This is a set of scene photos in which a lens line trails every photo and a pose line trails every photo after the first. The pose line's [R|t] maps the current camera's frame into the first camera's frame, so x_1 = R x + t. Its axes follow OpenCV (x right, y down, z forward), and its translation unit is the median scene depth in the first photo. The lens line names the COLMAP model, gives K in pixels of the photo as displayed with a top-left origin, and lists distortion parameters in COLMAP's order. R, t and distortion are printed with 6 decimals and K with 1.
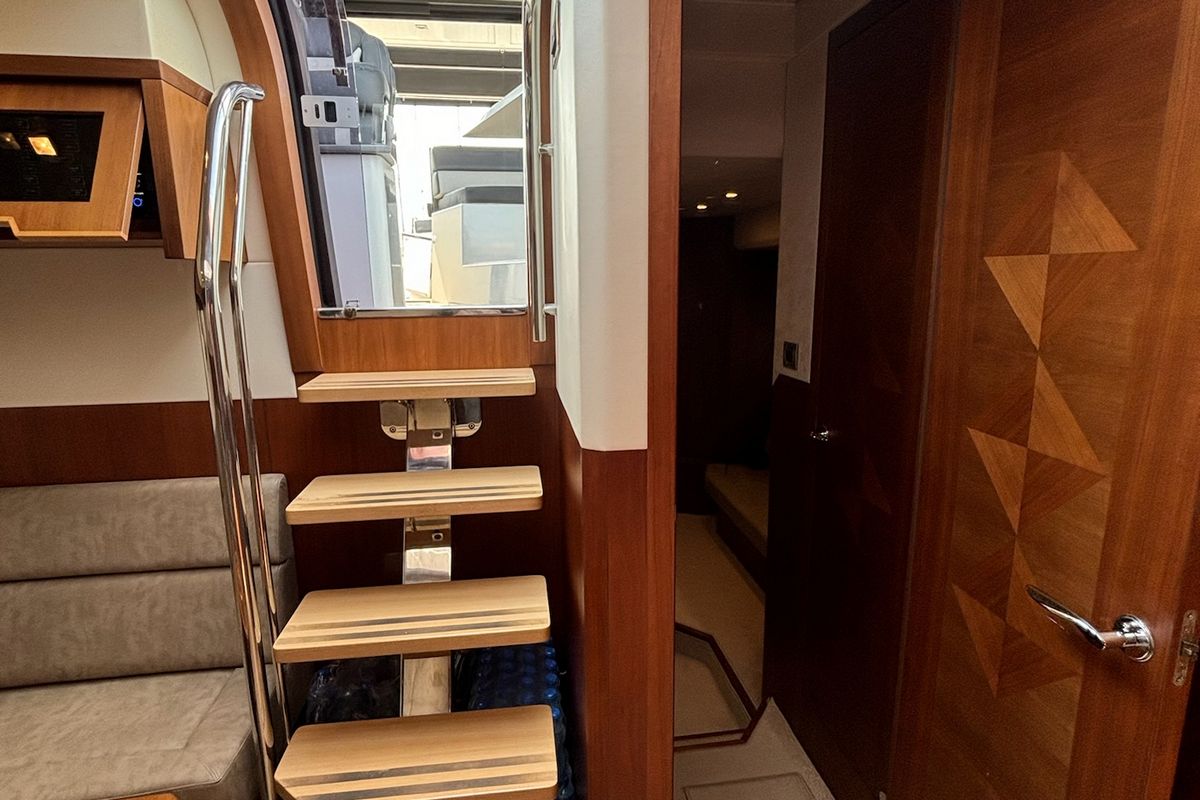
lens RADIAL K [[643.4, 0, 598.5], [0, 643.4, 391.0], [0, 0, 1]] dist [0.009249, -0.007469]
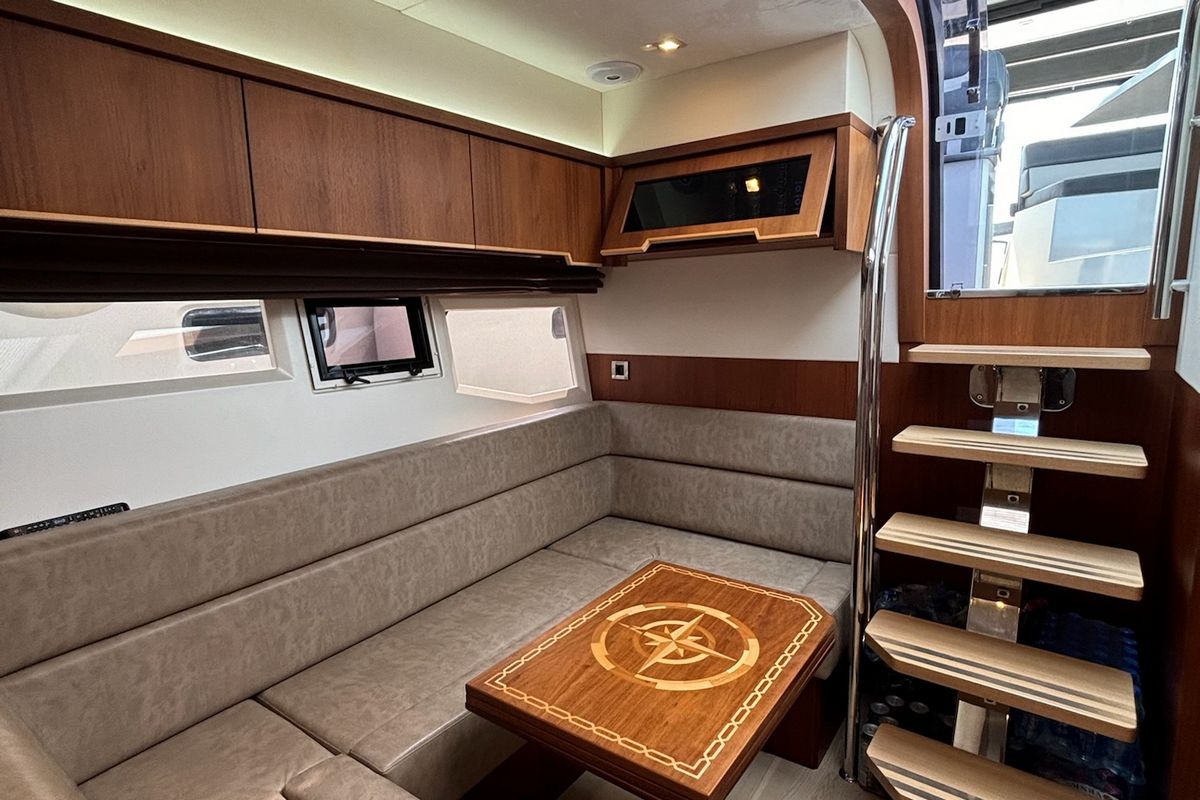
lens RADIAL K [[643.4, 0, 603.0], [0, 643.4, 397.2], [0, 0, 1]] dist [0.009249, -0.007469]
pose [[0.720170, 0.096571, -0.687044, -0.016491], [-0.109944, 0.993638, 0.024421, 0.114422], [0.685031, 0.057949, 0.726206, -0.304364]]
